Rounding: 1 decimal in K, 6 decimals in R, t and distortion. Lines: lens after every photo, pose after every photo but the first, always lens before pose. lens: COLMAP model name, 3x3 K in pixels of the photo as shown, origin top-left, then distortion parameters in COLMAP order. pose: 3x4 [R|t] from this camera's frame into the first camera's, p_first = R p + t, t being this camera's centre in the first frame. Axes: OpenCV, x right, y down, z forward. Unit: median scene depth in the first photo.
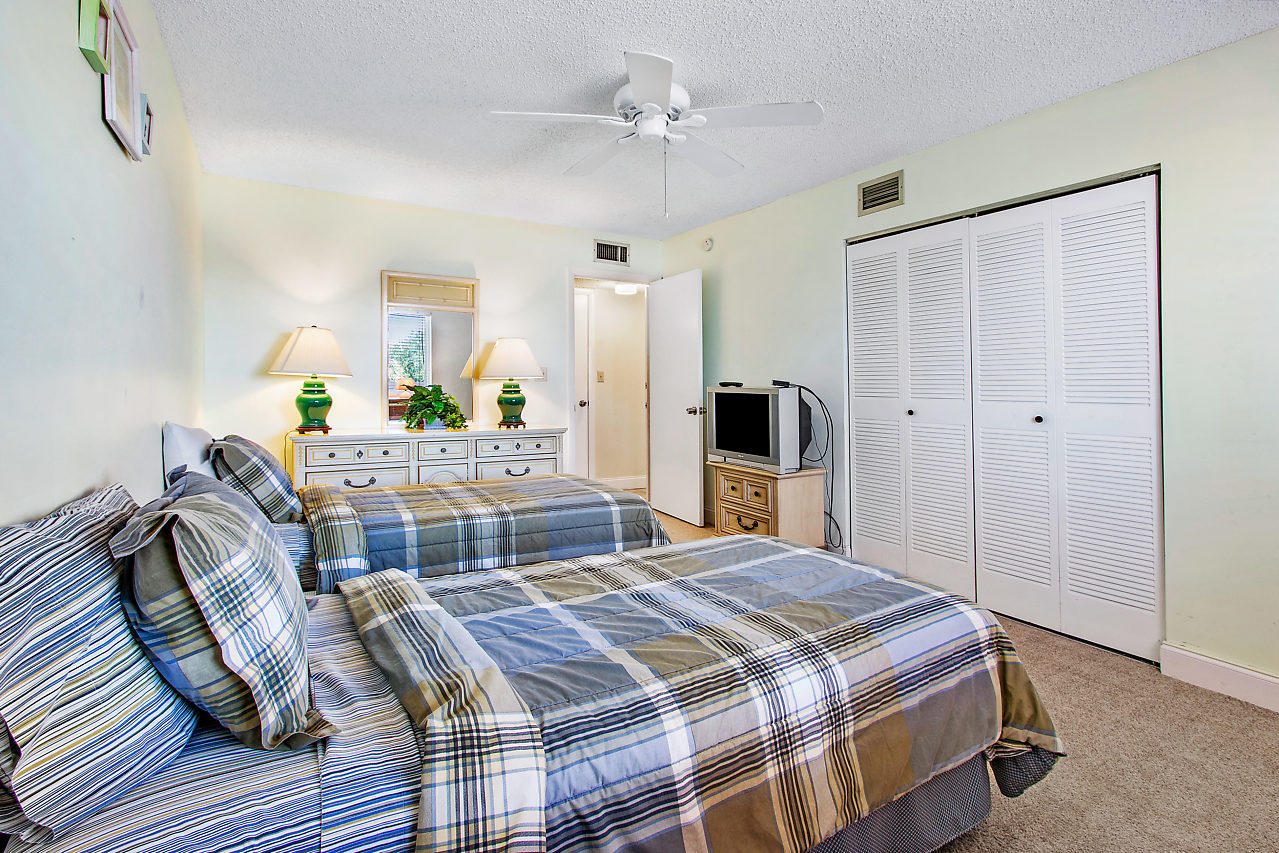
lens RADIAL K [[609.4, 0, 626.2], [0, 609.4, 391.2], [0, 0, 1]] dist [0.004445, 0.000298]
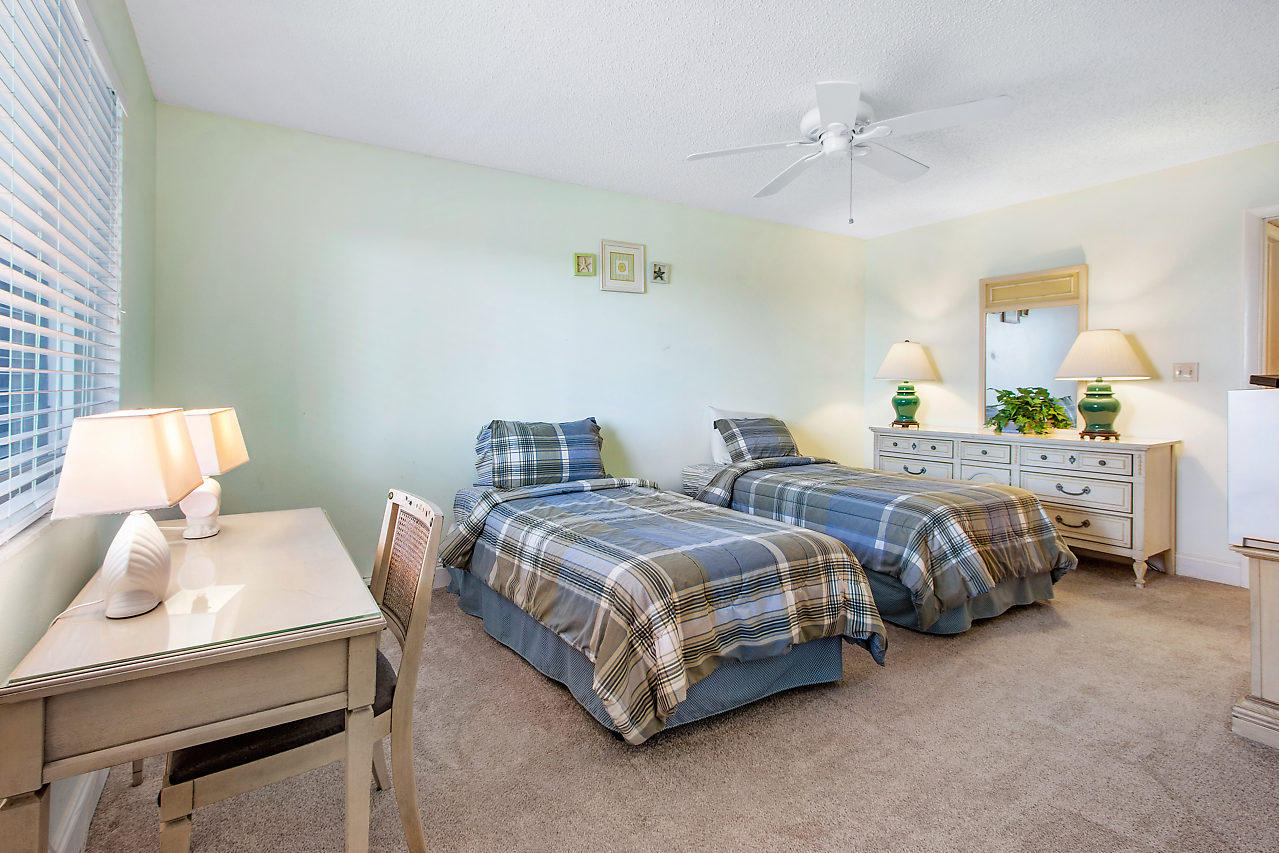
lens RADIAL K [[609.4, 0, 626.2], [0, 609.4, 391.2], [0, 0, 1]] dist [0.004445, 0.000298]
pose [[0.010902, -0.000398, -0.999940, 0.743862], [-0.008057, 0.999967, -0.000486, 0.001042], [0.999908, 0.008062, 0.010898, 0.416594]]
